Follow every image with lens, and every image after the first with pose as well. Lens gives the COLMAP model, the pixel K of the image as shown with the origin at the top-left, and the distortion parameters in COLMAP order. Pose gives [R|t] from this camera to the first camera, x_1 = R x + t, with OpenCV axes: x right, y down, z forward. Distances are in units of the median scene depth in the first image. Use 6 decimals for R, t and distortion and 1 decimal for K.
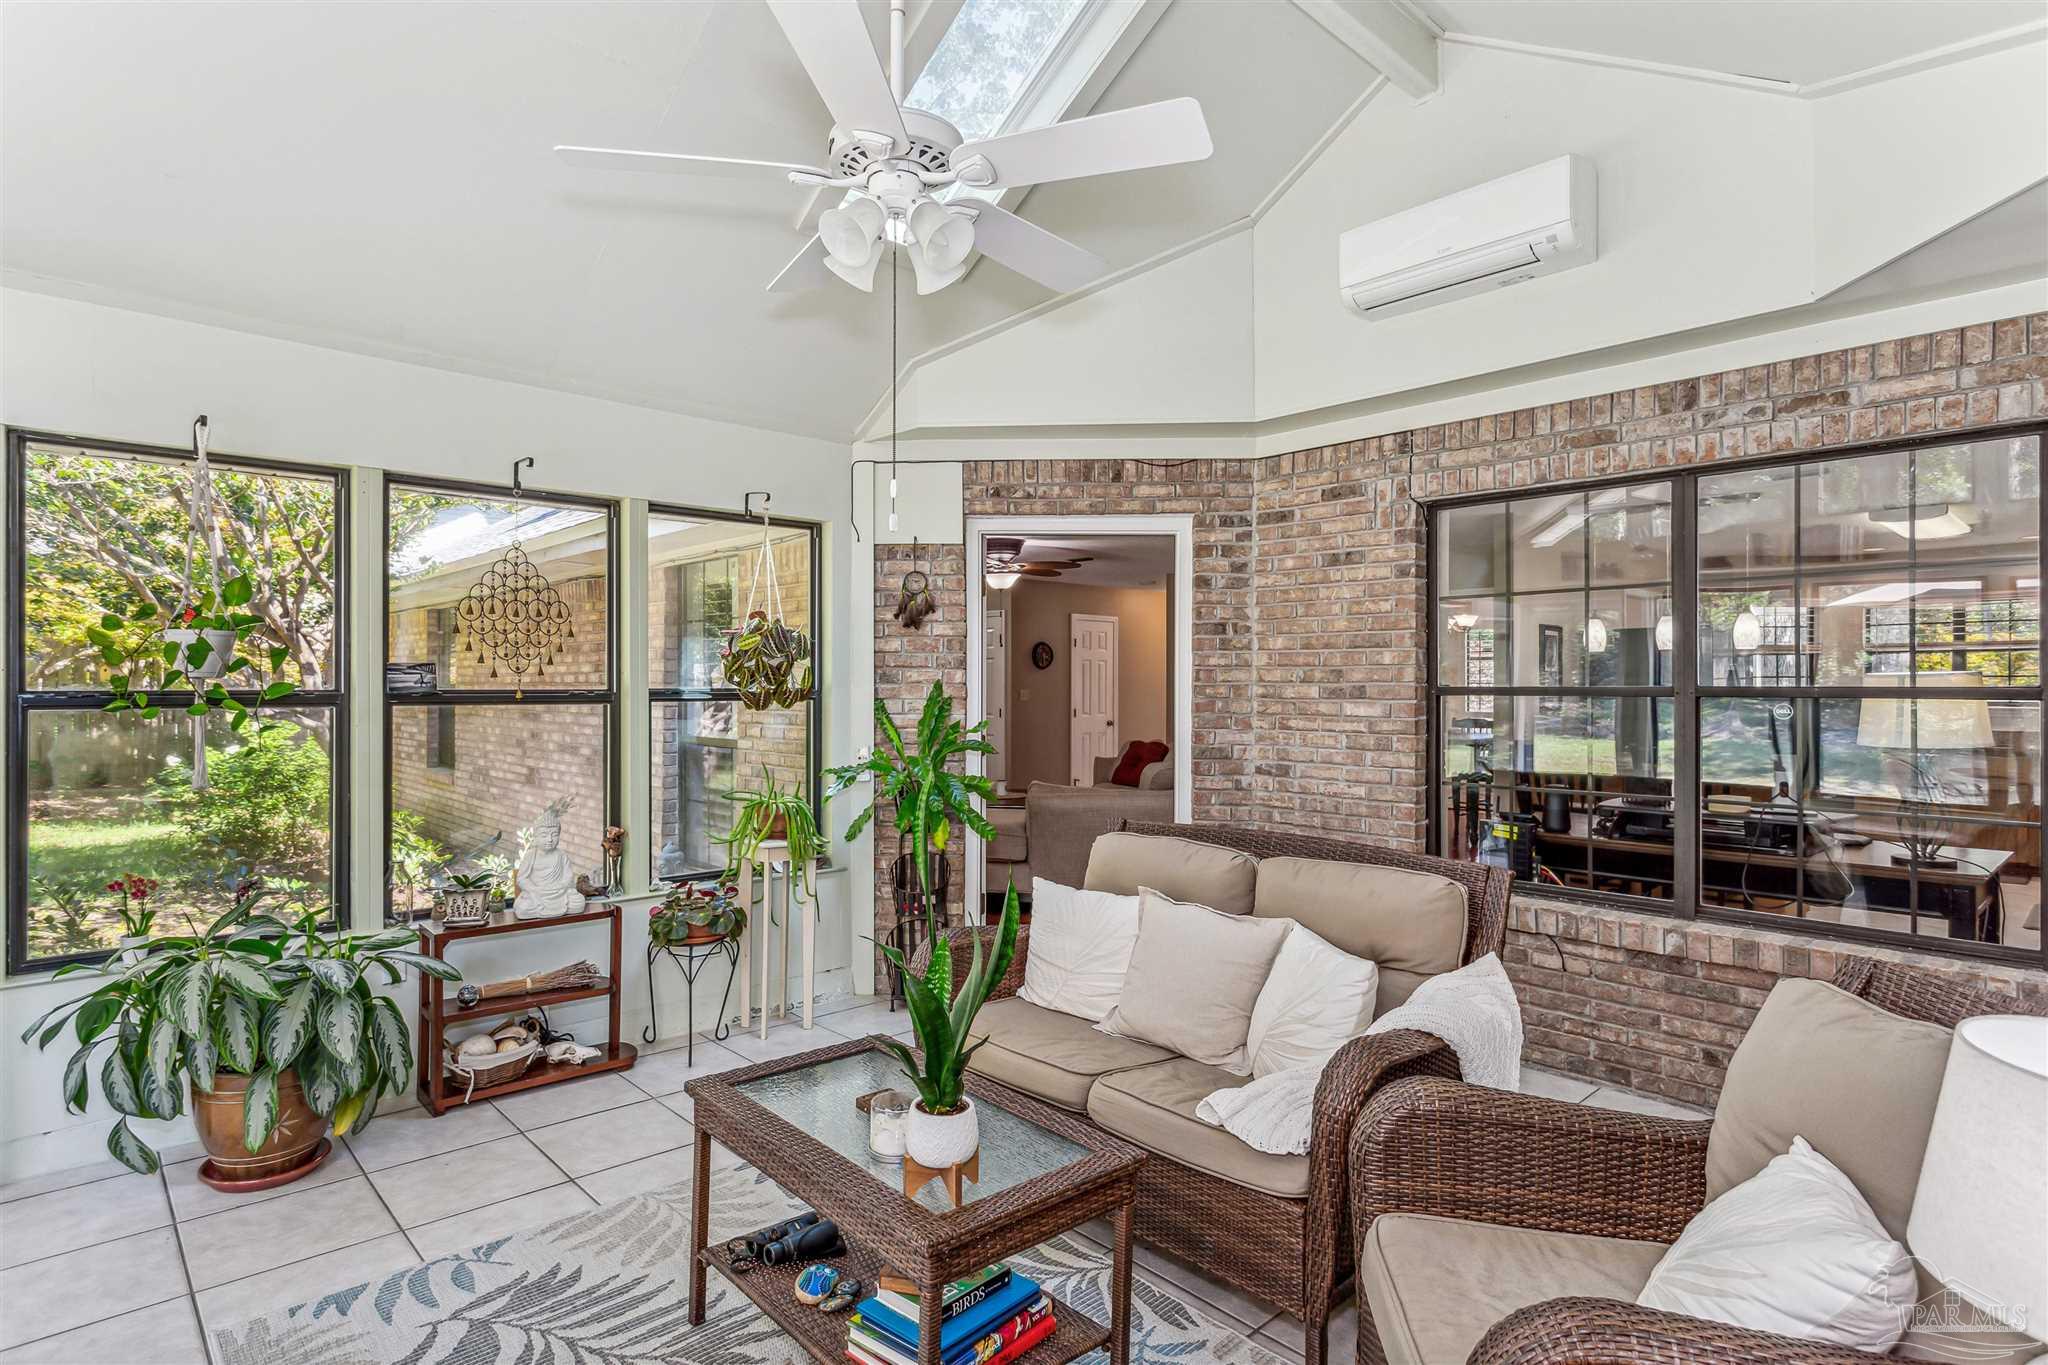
lens RADIAL K [[1057.3, 0, 1024.5], [0, 1057.3, 680.4], [0, 0, 1]] dist [0.002615, 0.000105]
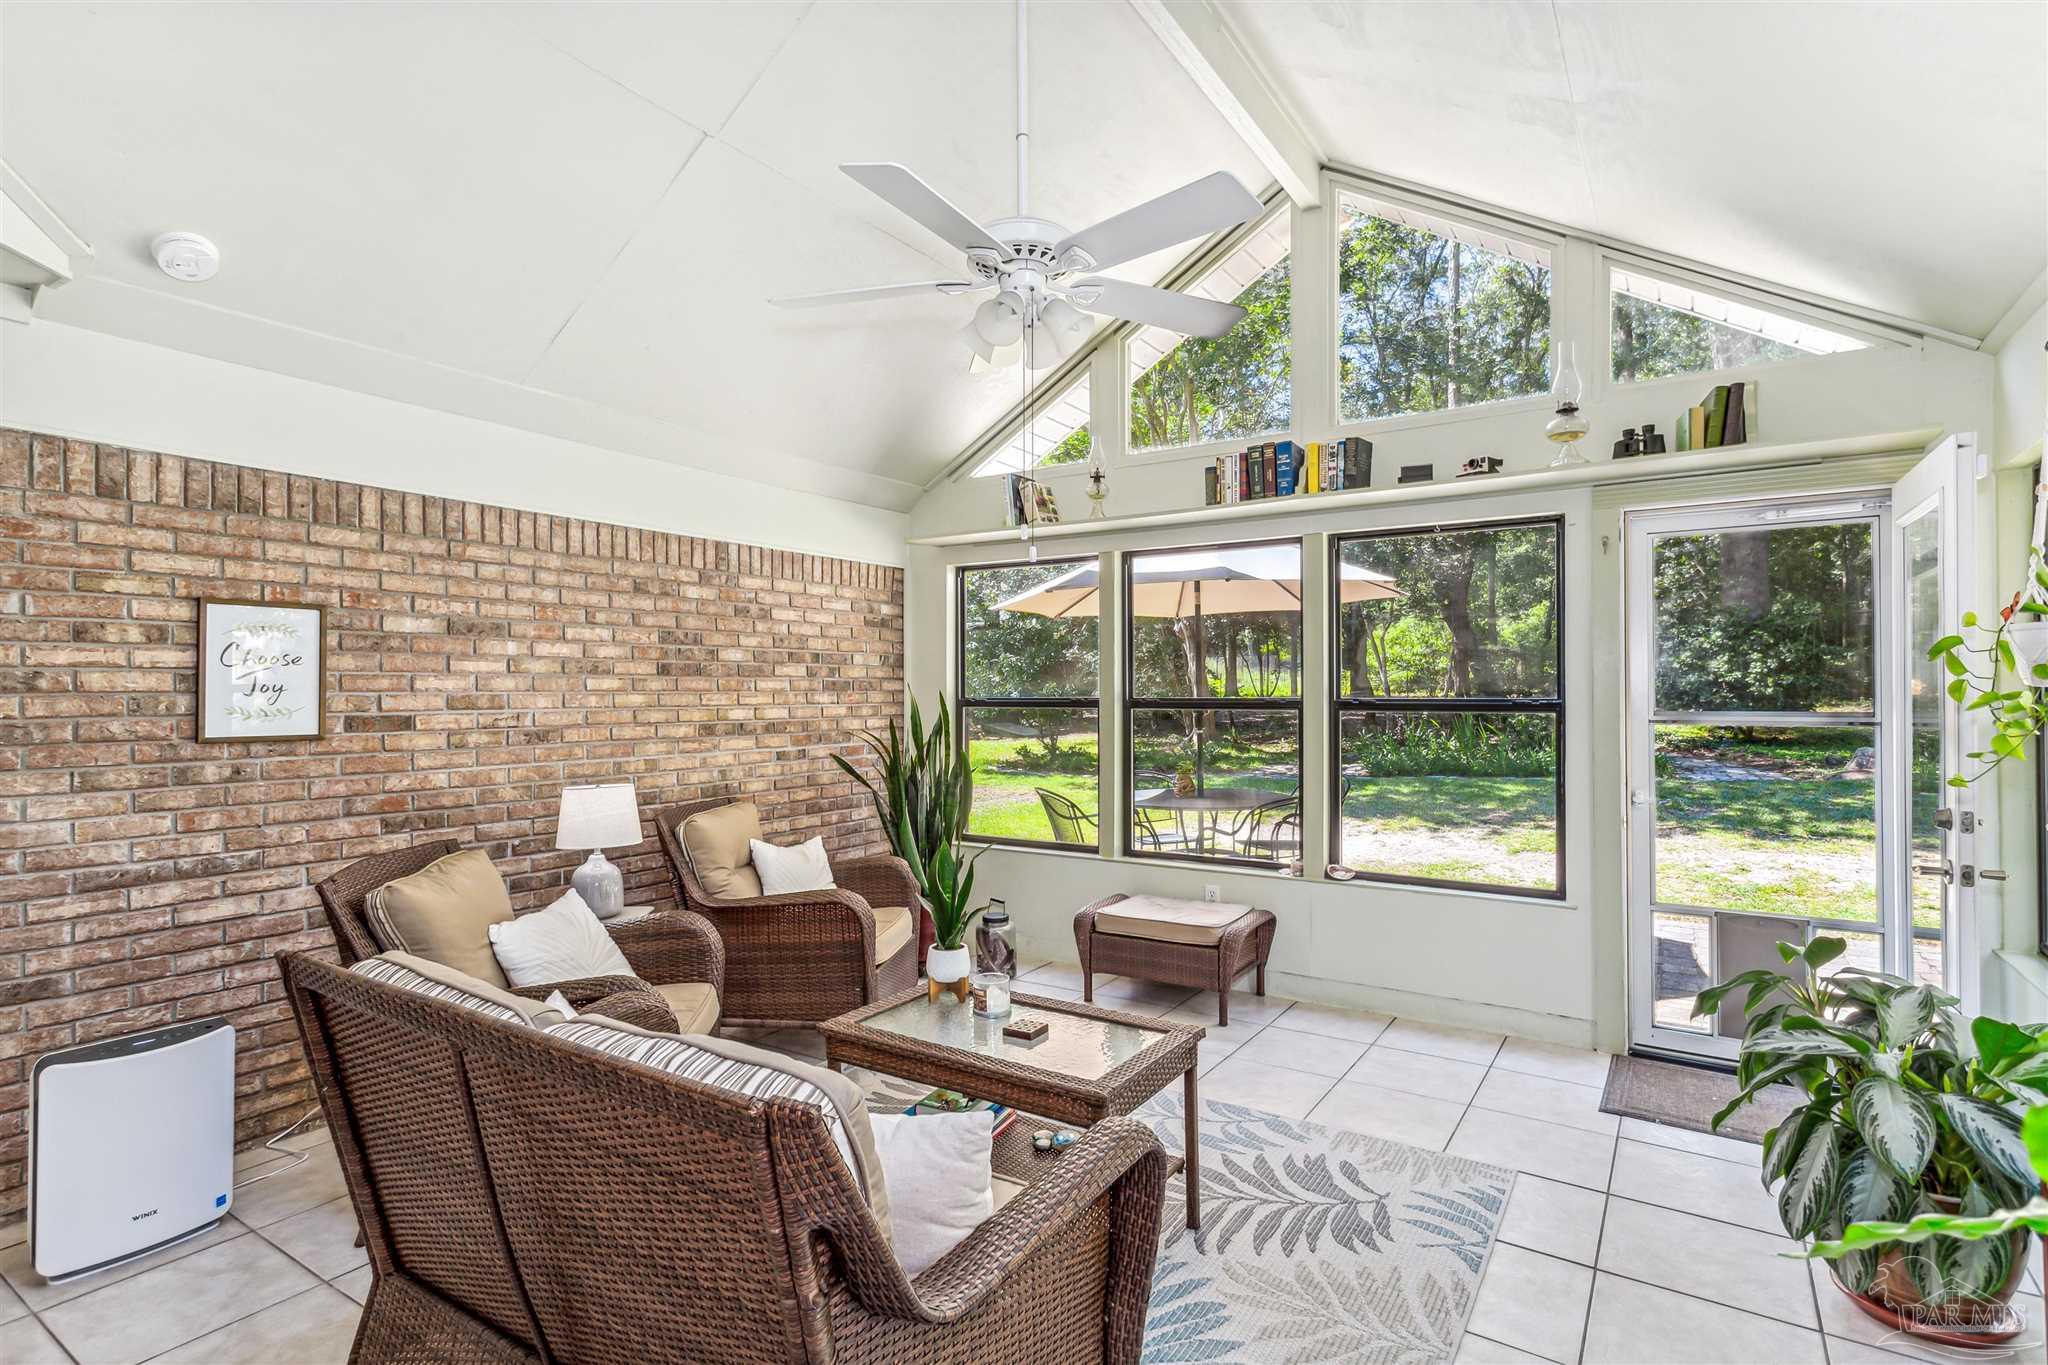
lens RADIAL K [[1003.3, 0, 1022.0], [0, 1003.3, 683.3], [0, 0, 1]] dist [0.002458, 0.000679]
pose [[-0.969108, -0.002398, -0.246624, 0.149820], [-0.000839, 0.999979, -0.006428, 0.000953], [0.246634, -0.006023, -0.969090, 1.951067]]
